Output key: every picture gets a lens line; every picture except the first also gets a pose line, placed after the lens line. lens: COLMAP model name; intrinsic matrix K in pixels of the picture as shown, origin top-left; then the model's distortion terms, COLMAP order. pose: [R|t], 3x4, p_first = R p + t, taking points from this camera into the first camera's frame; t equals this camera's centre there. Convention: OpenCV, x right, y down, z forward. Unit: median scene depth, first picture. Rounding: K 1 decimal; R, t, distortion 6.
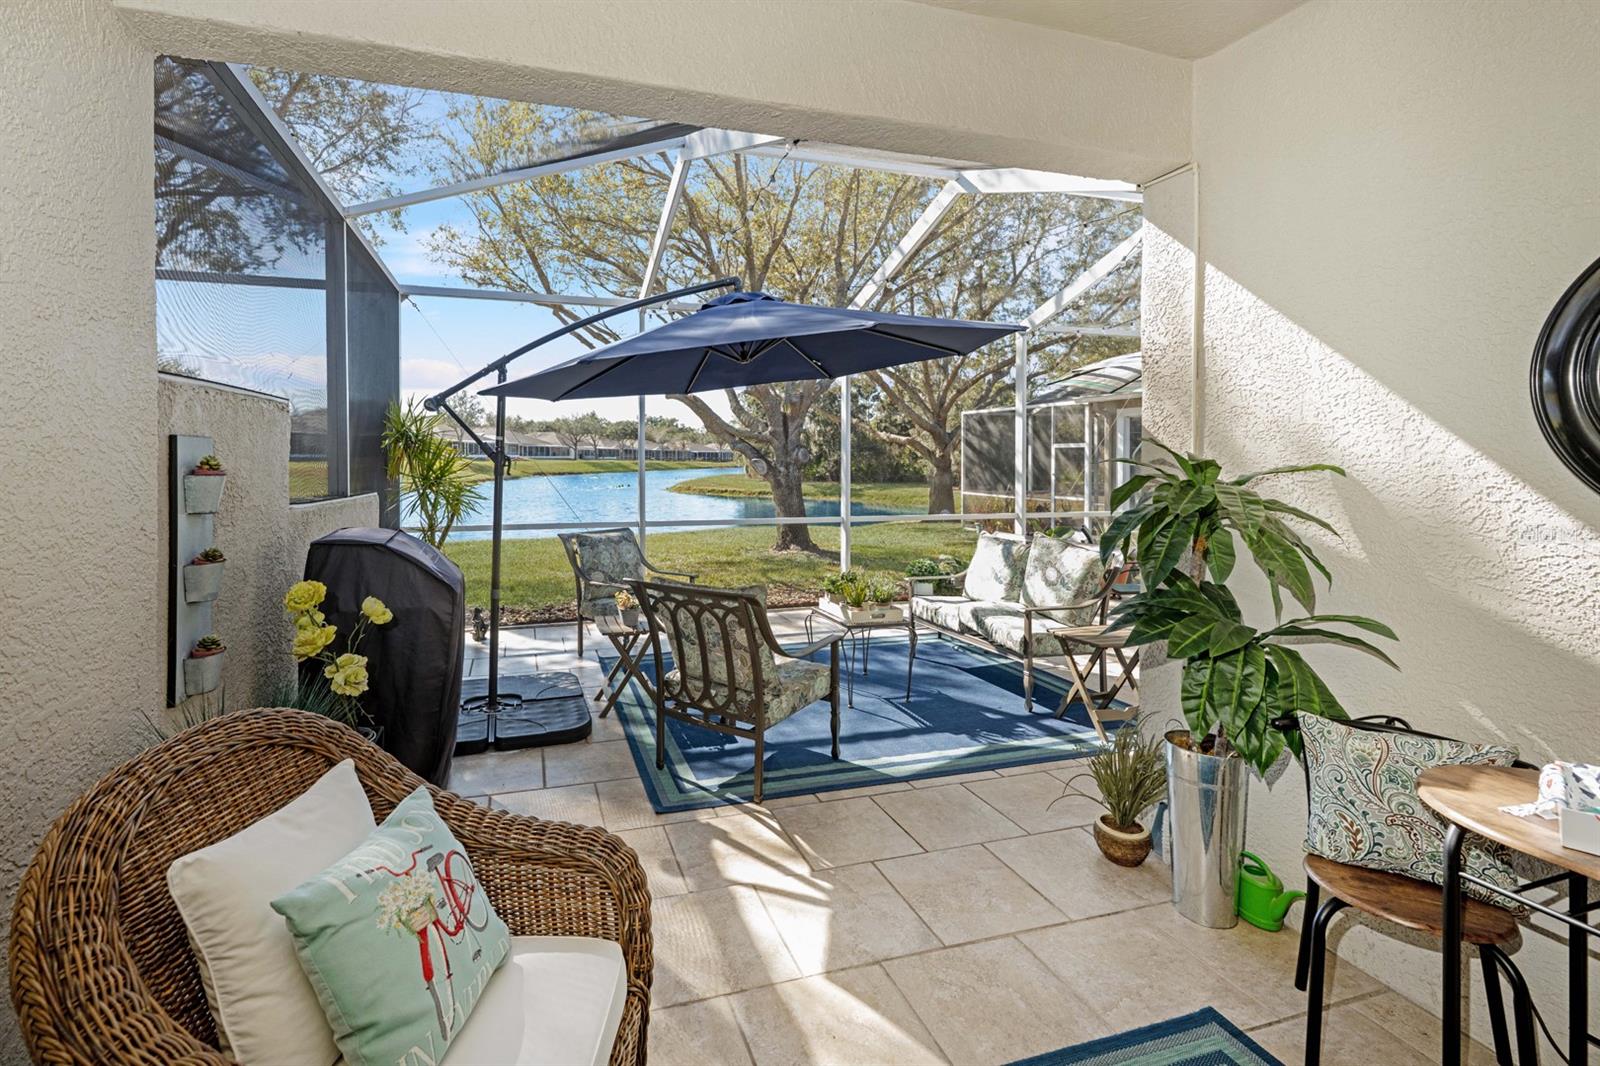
lens RADIAL K [[701.2, 0, 799.7], [0, 701.2, 459.4], [0, 0, 1]] dist [0.009049, 0.000065]
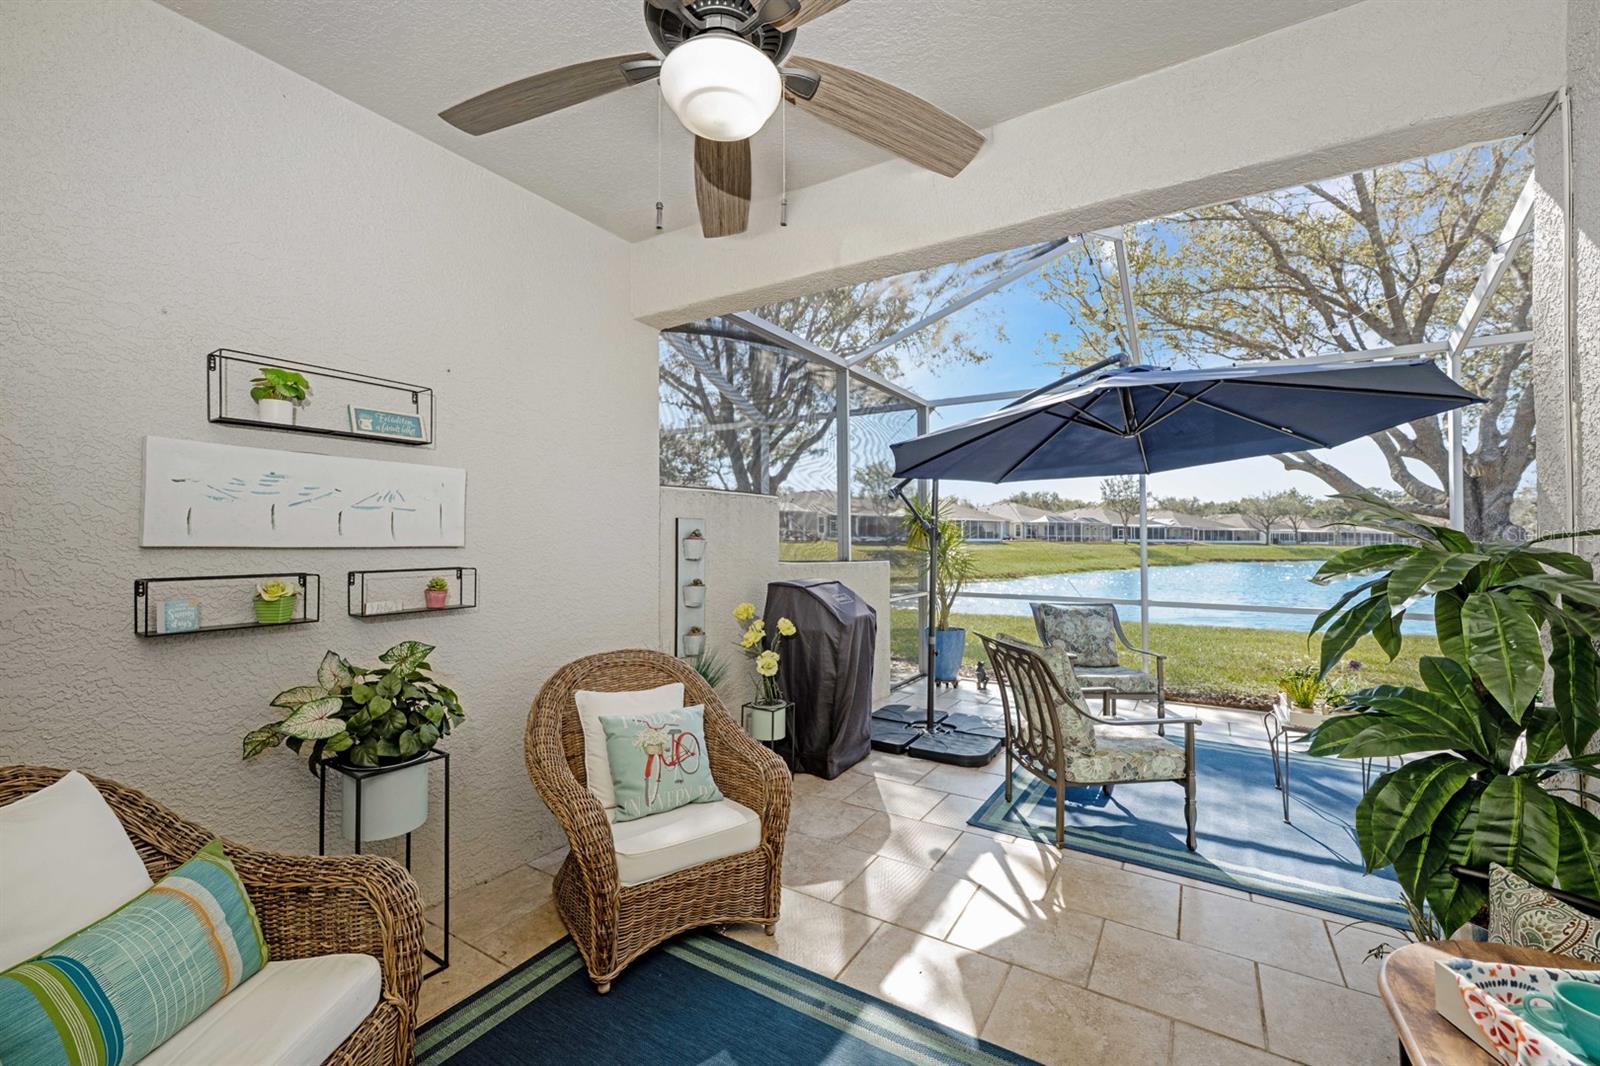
lens RADIAL K [[651.6, 0, 777.6], [0, 651.6, 536.4], [0, 0, 1]] dist [0.001086, 0.000113]
pose [[0.666879, -0.002816, -0.745161, 0.358176], [-0.002683, 0.999977, -0.006180, 0.014972], [0.745161, 0.006121, 0.666856, 0.003737]]
